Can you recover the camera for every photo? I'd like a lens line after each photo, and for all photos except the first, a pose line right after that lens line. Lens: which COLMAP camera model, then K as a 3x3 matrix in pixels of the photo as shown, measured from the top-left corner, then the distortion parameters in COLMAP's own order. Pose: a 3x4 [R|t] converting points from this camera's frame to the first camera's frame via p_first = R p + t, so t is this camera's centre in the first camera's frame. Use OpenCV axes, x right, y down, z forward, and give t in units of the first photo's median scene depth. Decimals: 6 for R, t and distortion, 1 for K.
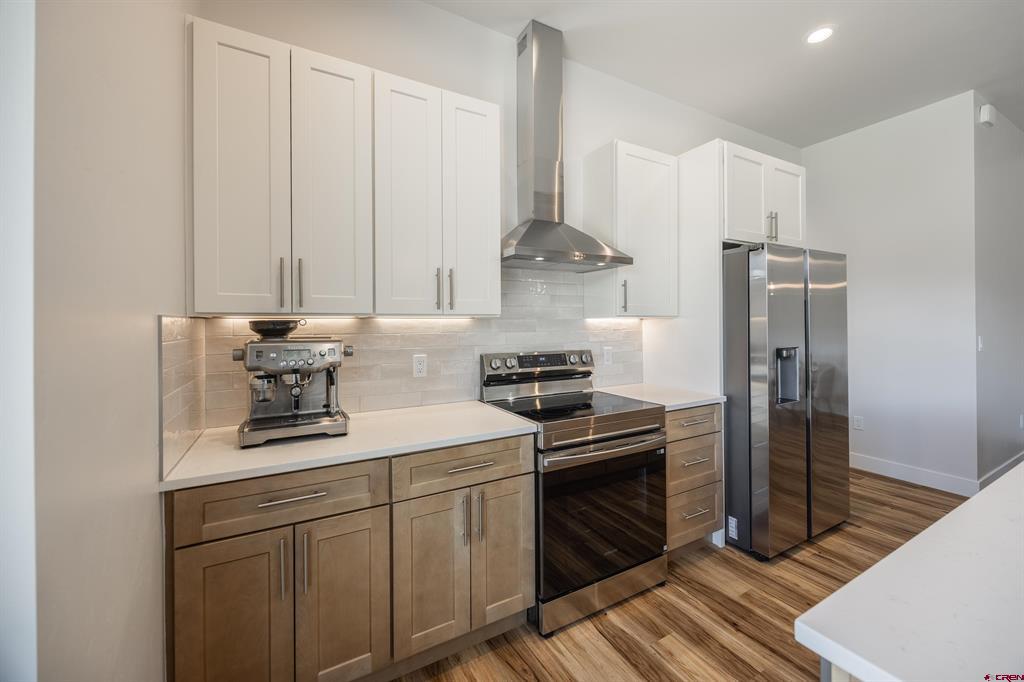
lens RADIAL K [[395.0, 0, 515.0], [0, 395.0, 319.3], [0, 0, 1]] dist [-0.002209, 0.000119]
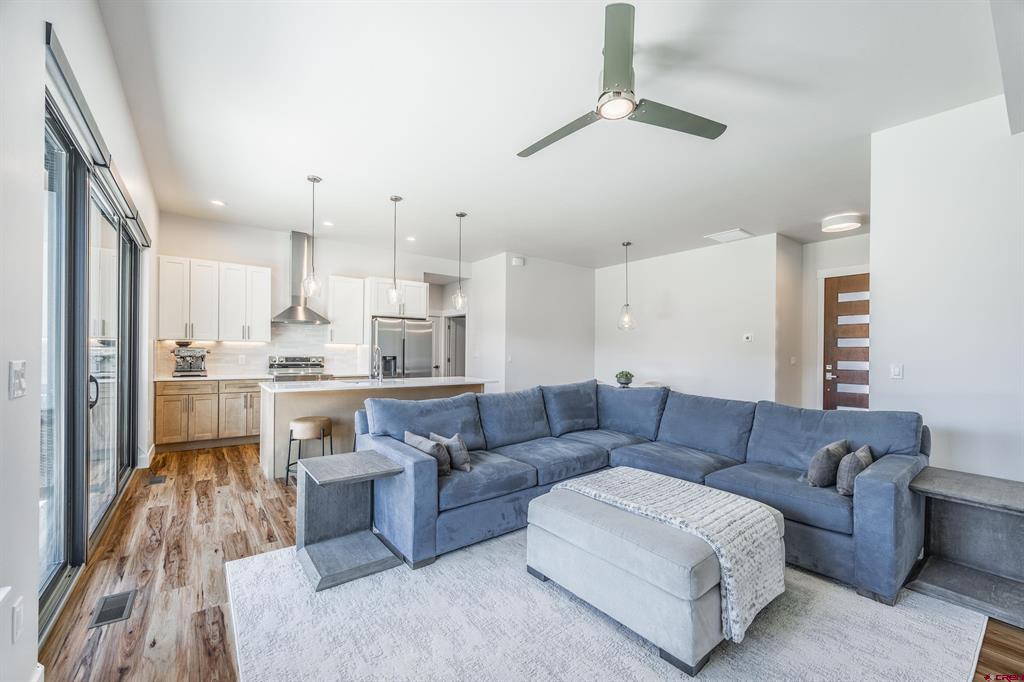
lens RADIAL K [[395.0, 0, 504.9], [0, 395.0, 351.1], [0, 0, 1]] dist [-0.002209, 0.000119]
pose [[0.990321, 0.019973, 0.137348, 1.379451], [-0.021252, 0.999743, 0.007856, -0.000547], [-0.137156, -0.010699, 0.990492, -2.274196]]
